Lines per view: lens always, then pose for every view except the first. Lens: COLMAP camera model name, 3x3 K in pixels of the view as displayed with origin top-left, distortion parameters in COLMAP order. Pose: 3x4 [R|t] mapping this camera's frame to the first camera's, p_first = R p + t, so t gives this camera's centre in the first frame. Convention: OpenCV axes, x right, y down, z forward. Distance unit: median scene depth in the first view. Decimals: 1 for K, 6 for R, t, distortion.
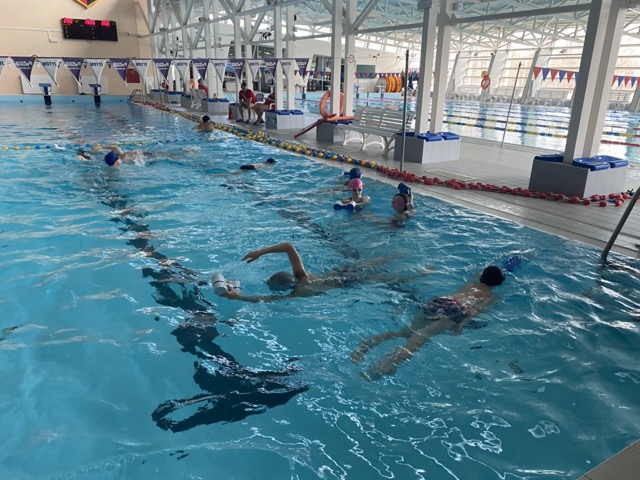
lens RADIAL K [[507.9, 0, 320.8], [0, 507.9, 227.2], [0, 0, 1]] dist [0.005869, -0.004473]
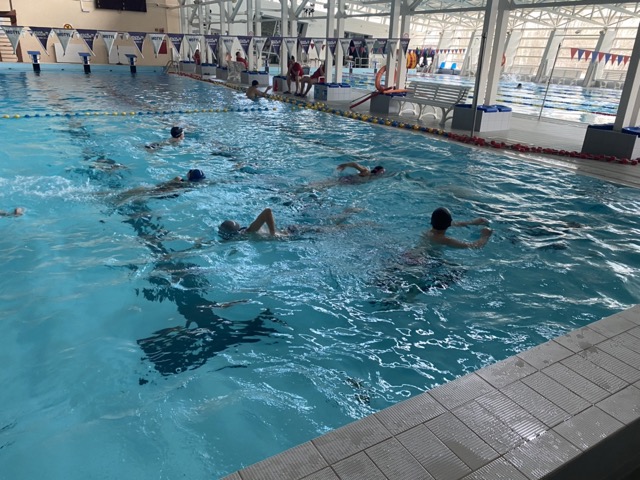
lens RADIAL K [[507.9, 0, 320.8], [0, 507.9, 227.2], [0, 0, 1]] dist [0.005869, -0.004473]
pose [[0.999781, 0.017149, 0.012009, -0.106683], [-0.017686, 0.998778, 0.046144, 0.027274], [-0.011203, -0.046346, 0.998863, -0.097374]]
